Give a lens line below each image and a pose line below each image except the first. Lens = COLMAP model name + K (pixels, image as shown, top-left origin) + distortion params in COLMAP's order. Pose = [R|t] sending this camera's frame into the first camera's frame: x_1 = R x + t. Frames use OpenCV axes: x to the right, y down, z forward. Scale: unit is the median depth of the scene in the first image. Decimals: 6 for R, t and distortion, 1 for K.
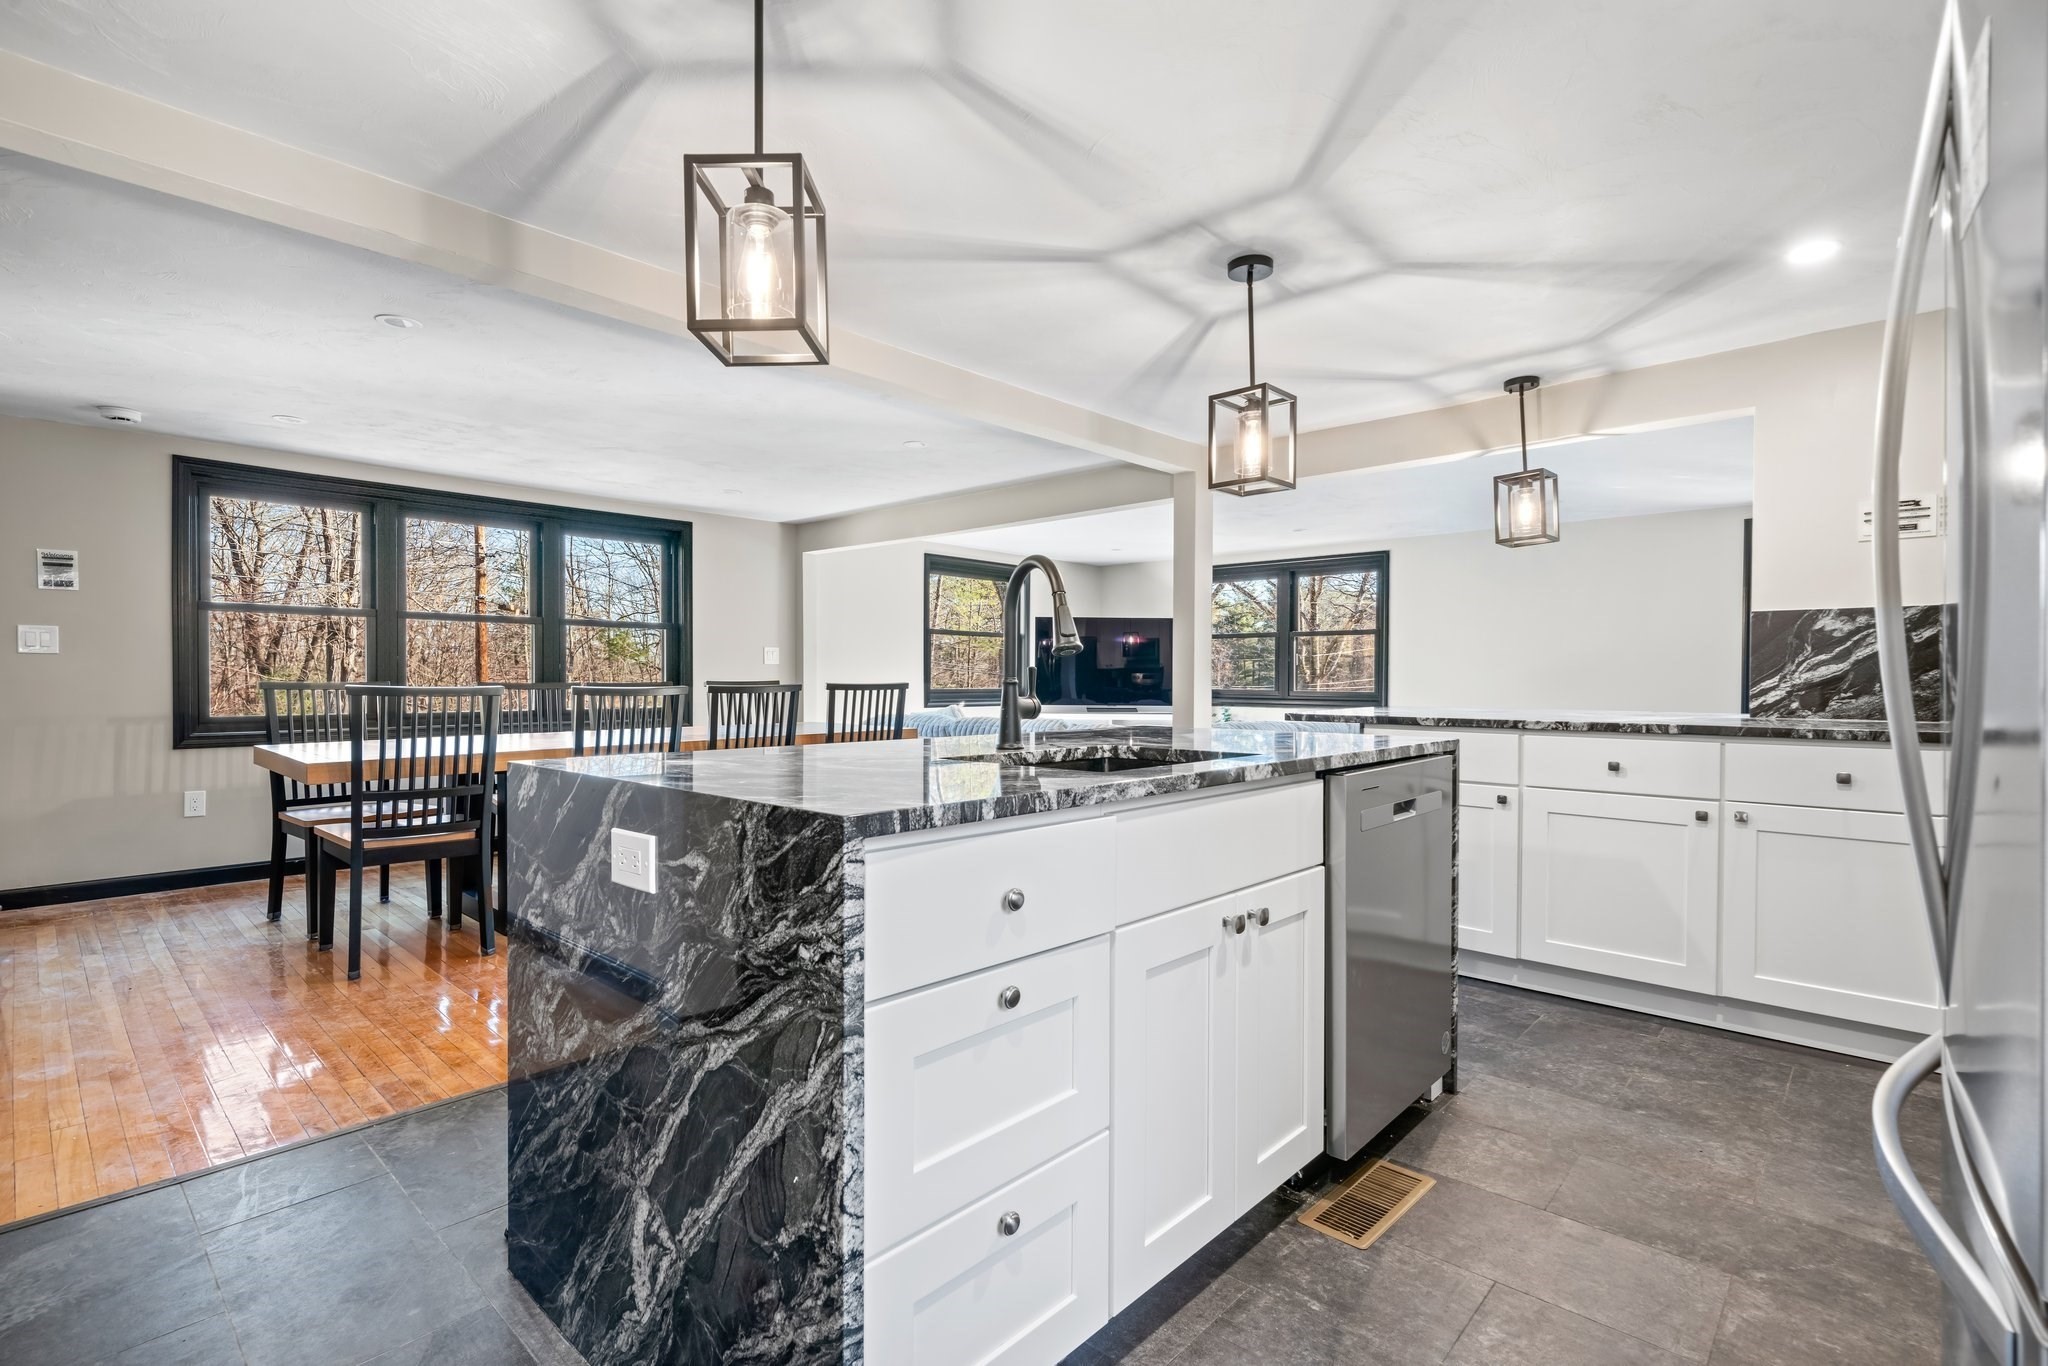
lens RADIAL K [[948.7, 0, 1034.7], [0, 948.7, 697.7], [0, 0, 1]] dist [0.003548, -0.000895]
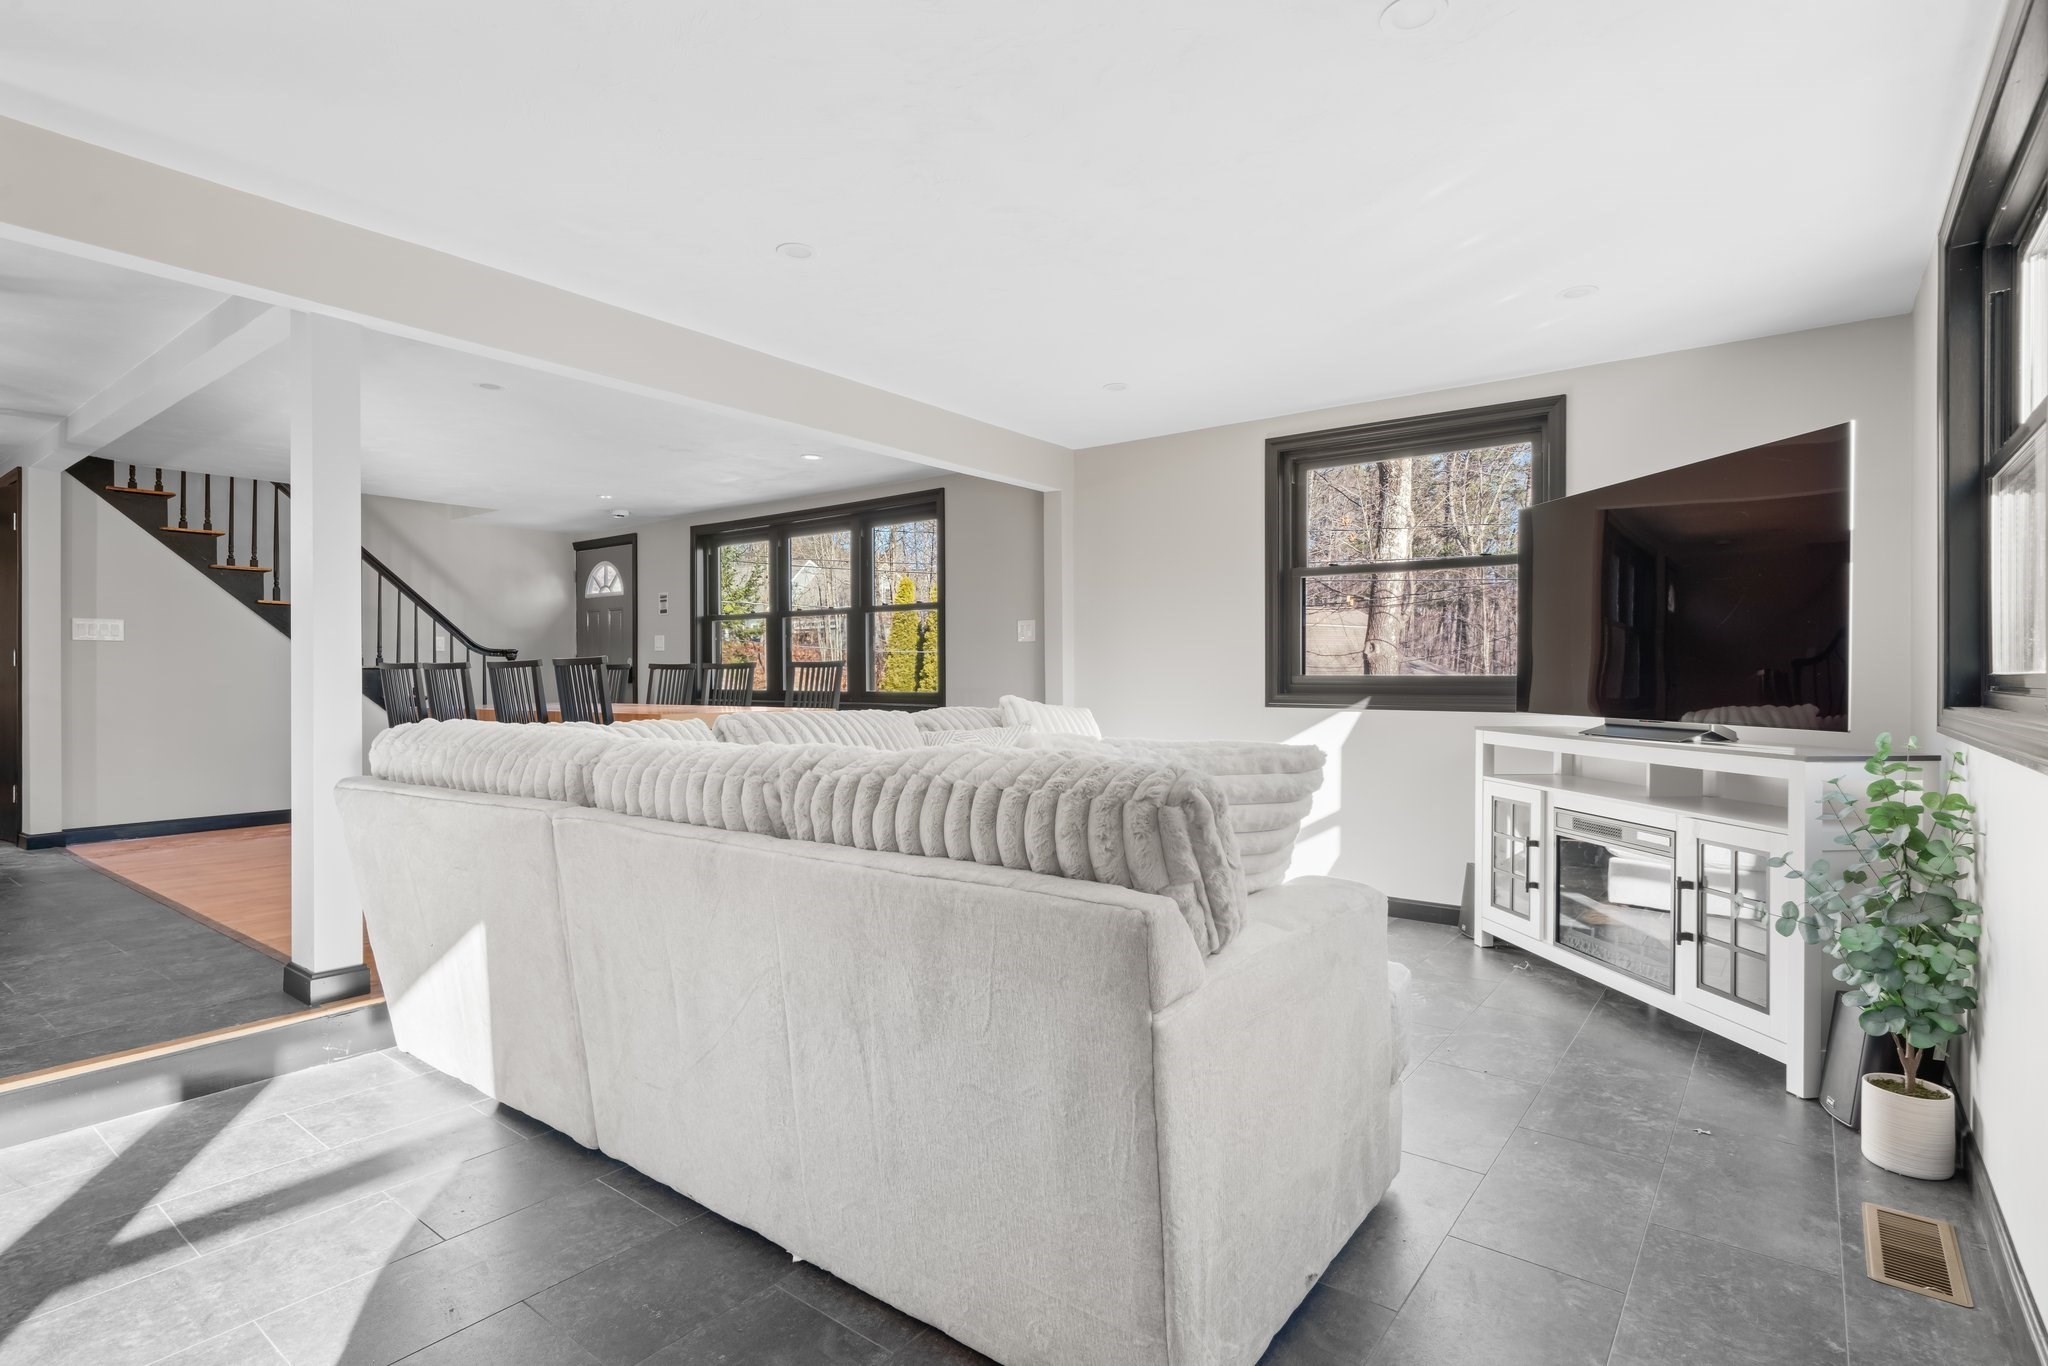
lens RADIAL K [[1010.2, 0, 1031.6], [0, 1010.2, 683.0], [0, 0, 1]] dist [0.000480, 0.000814]
pose [[0.089173, 0.000003, -0.996016, 1.239354], [-0.020569, 0.999787, -0.001838, 0.002666], [0.995804, 0.020651, 0.089154, 2.062537]]
